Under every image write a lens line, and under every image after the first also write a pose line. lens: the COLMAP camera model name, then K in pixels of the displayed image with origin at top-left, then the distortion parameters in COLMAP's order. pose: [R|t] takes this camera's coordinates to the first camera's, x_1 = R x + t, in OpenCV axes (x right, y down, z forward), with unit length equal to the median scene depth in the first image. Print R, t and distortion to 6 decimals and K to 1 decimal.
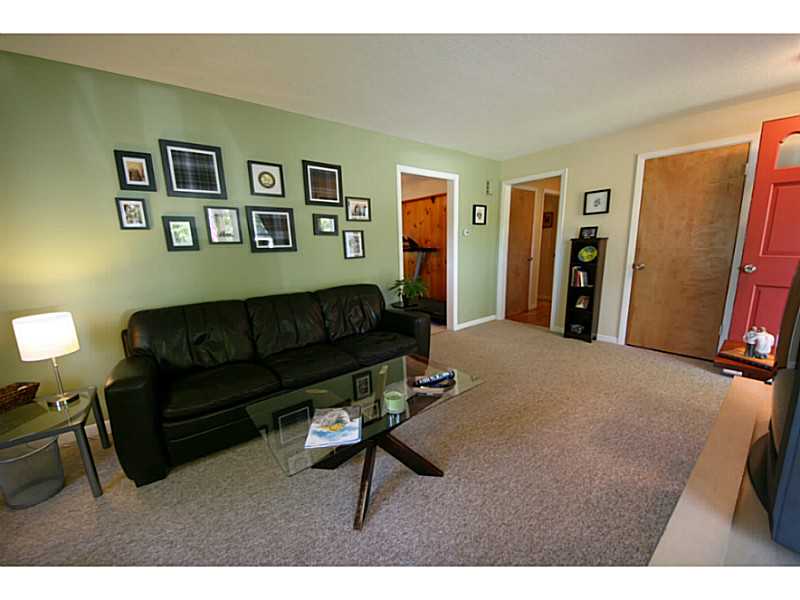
lens RADIAL K [[303.8, 0, 409.8], [0, 303.8, 306.0], [0, 0, 1]] dist [-0.013190, -0.001114]
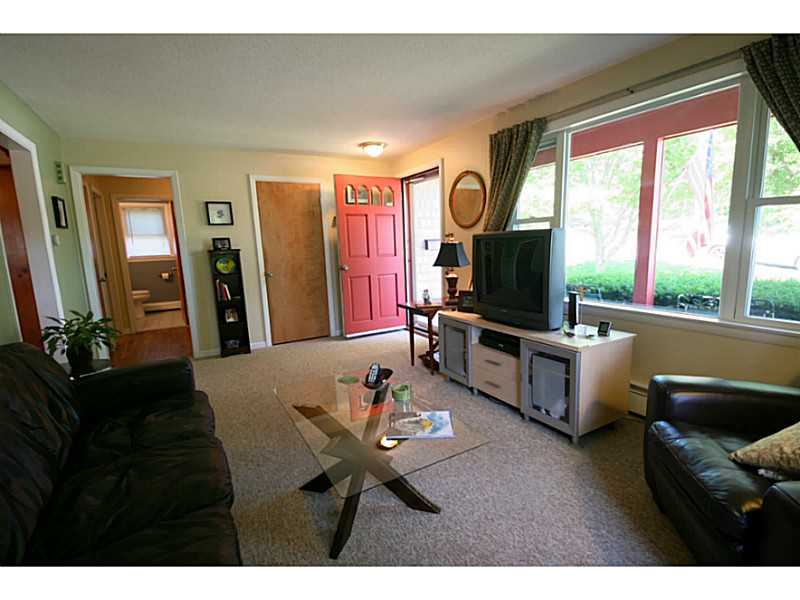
lens RADIAL K [[362.7, 0, 405.6], [0, 362.7, 305.8], [0, 0, 1]] dist [-0.013531, -0.001301]
pose [[0.174259, -0.148168, 0.973489, -0.594052], [0.224076, 0.968645, 0.107320, -0.056446], [-0.958866, 0.199434, 0.201996, 0.316460]]
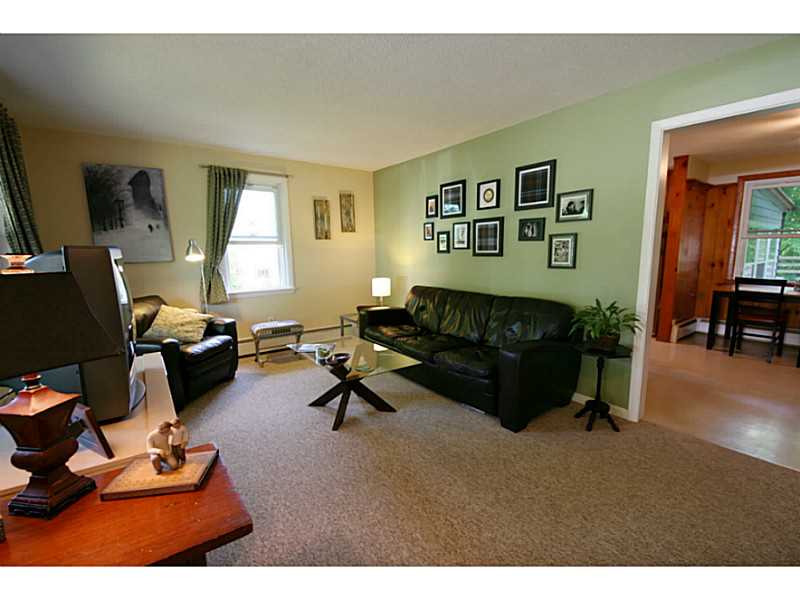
lens RADIAL K [[362.7, 0, 406.7], [0, 362.7, 303.4], [0, 0, 1]] dist [-0.013531, -0.001301]
pose [[-0.048552, 0.169753, -0.984290, 0.860853], [-0.184634, 0.966944, 0.175869, -0.173450], [0.981607, 0.190272, -0.015605, 0.684856]]
